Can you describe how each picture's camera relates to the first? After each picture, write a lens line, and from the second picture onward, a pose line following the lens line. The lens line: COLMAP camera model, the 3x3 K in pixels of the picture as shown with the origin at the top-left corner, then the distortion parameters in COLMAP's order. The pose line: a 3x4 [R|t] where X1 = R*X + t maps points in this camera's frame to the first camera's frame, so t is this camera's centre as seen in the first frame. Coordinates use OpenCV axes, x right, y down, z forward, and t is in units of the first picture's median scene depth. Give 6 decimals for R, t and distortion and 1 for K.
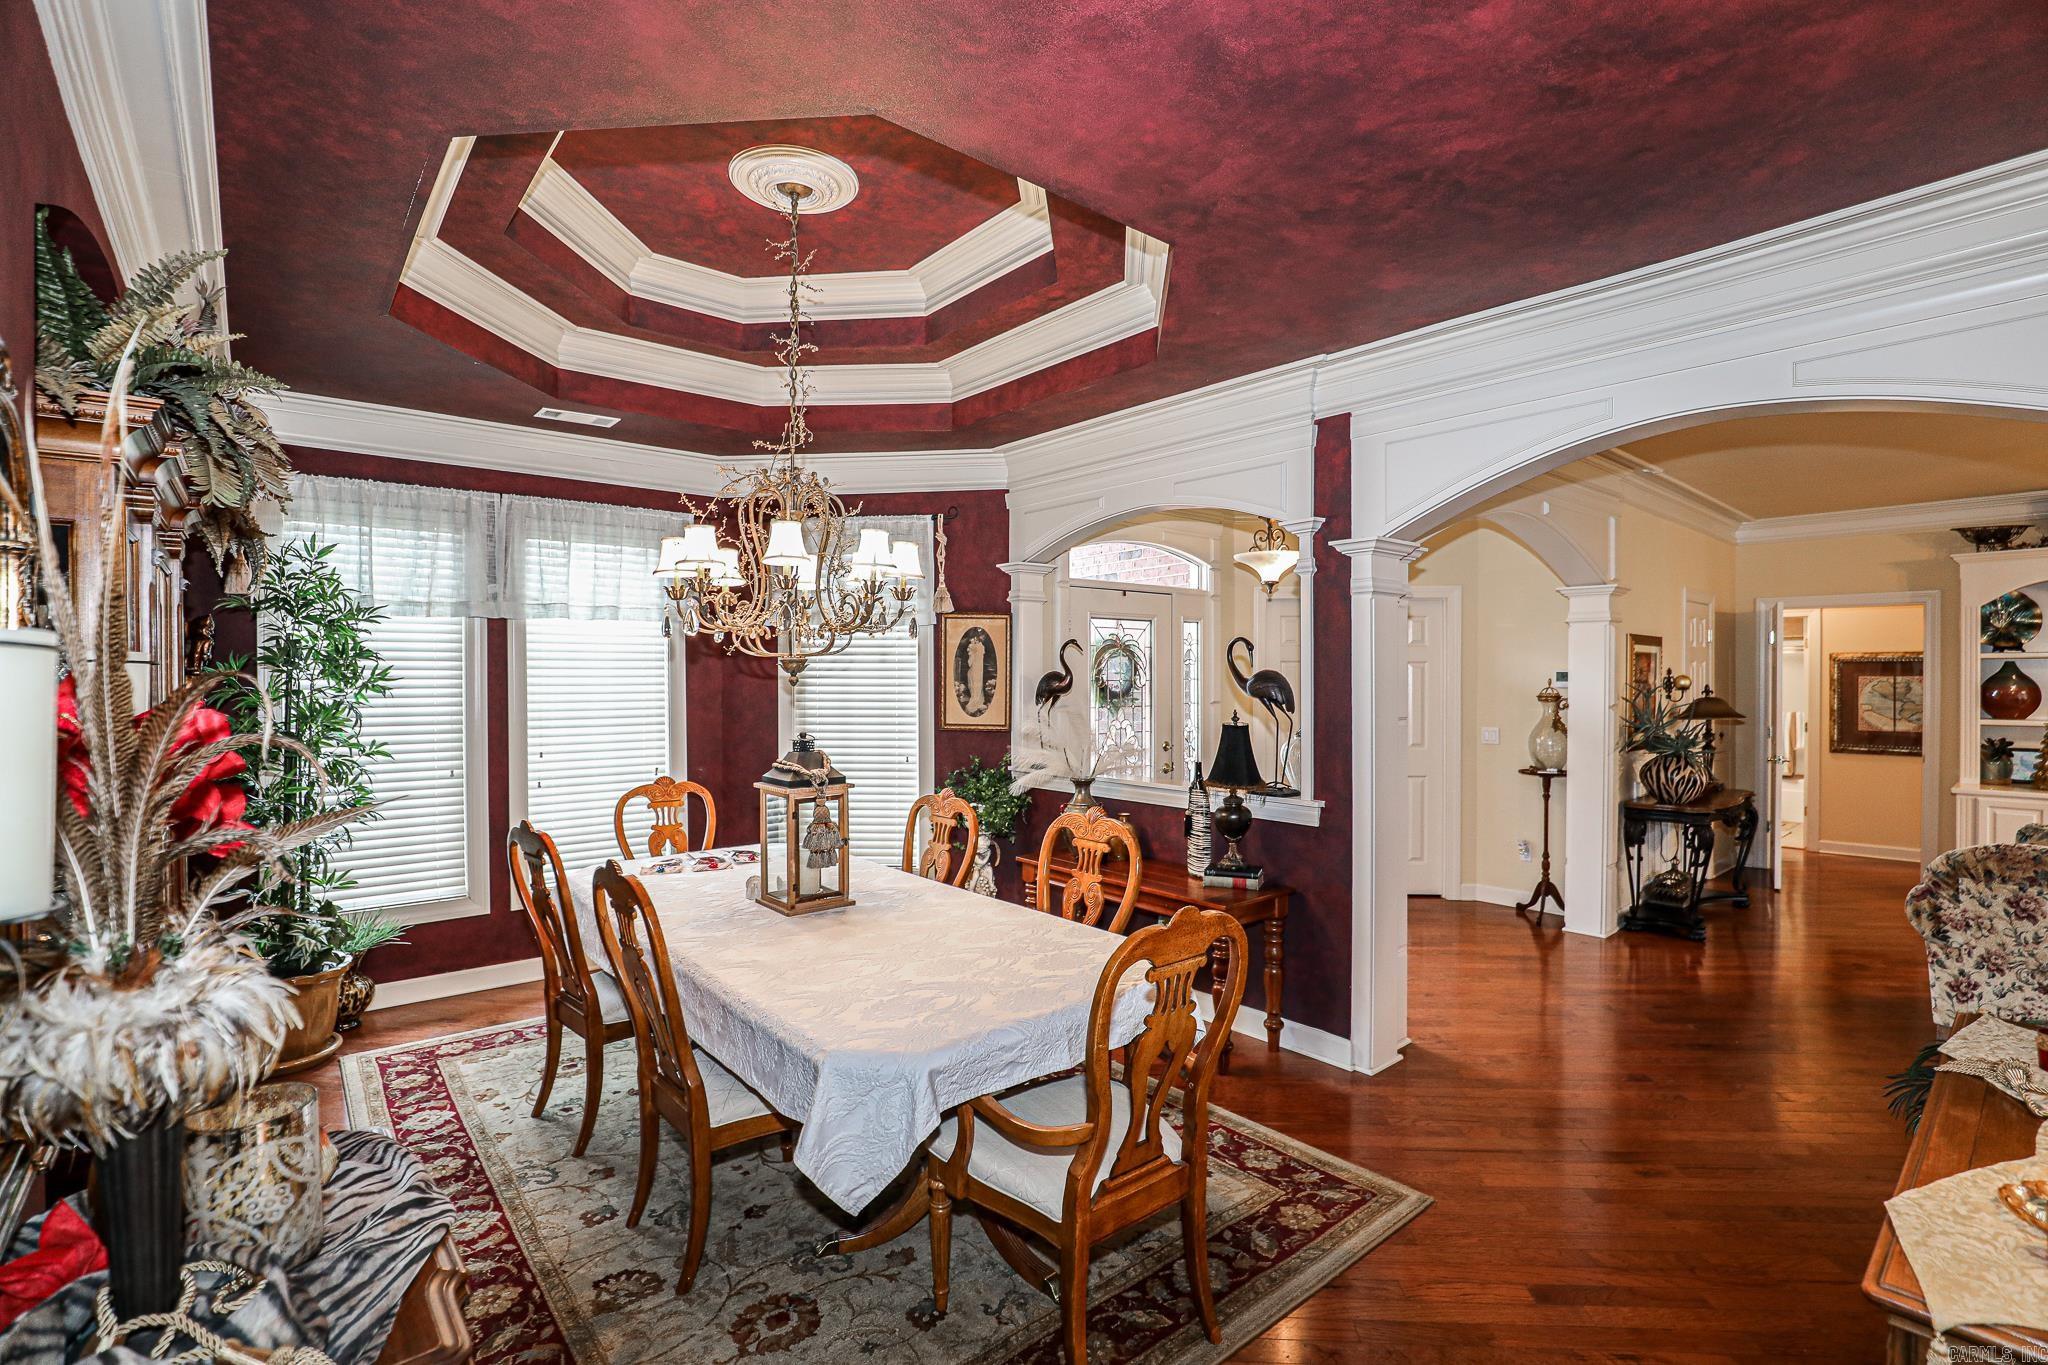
lens RADIAL K [[928.1, 0, 1032.6], [0, 928.1, 680.3], [0, 0, 1]] dist [-0.025452, 0.003013]
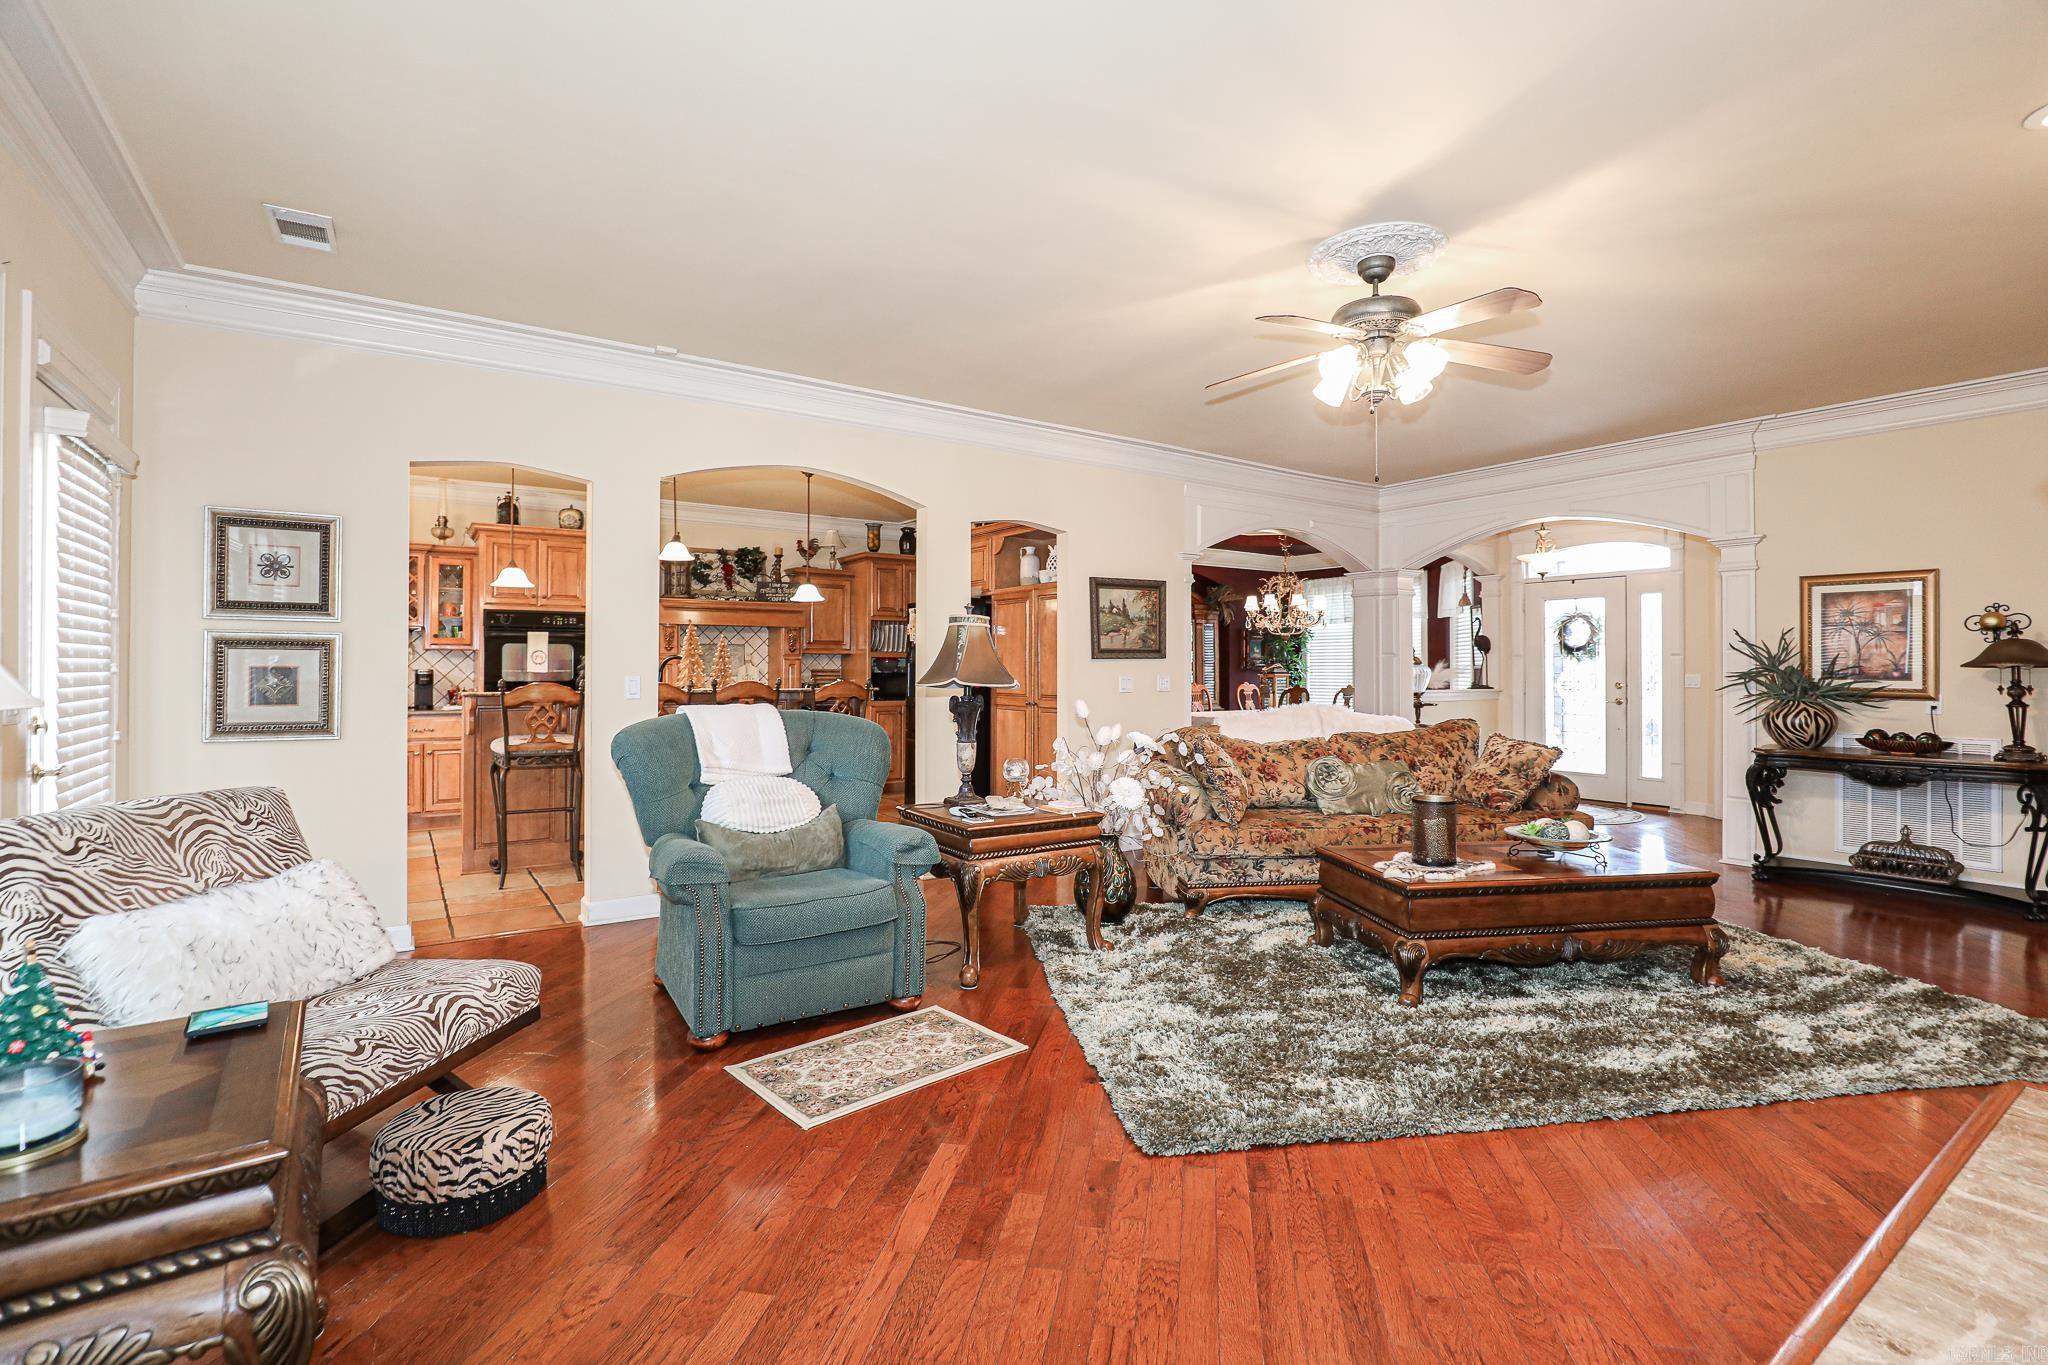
lens RADIAL K [[928.1, 0, 1033.3], [0, 928.1, 670.5], [0, 0, 1]] dist [-0.025452, 0.003013]
pose [[-0.110176, 0.004559, -0.993902, 1.659195], [-0.003080, 0.999983, 0.004928, 0.045244], [0.993907, 0.003605, -0.110160, 0.287177]]
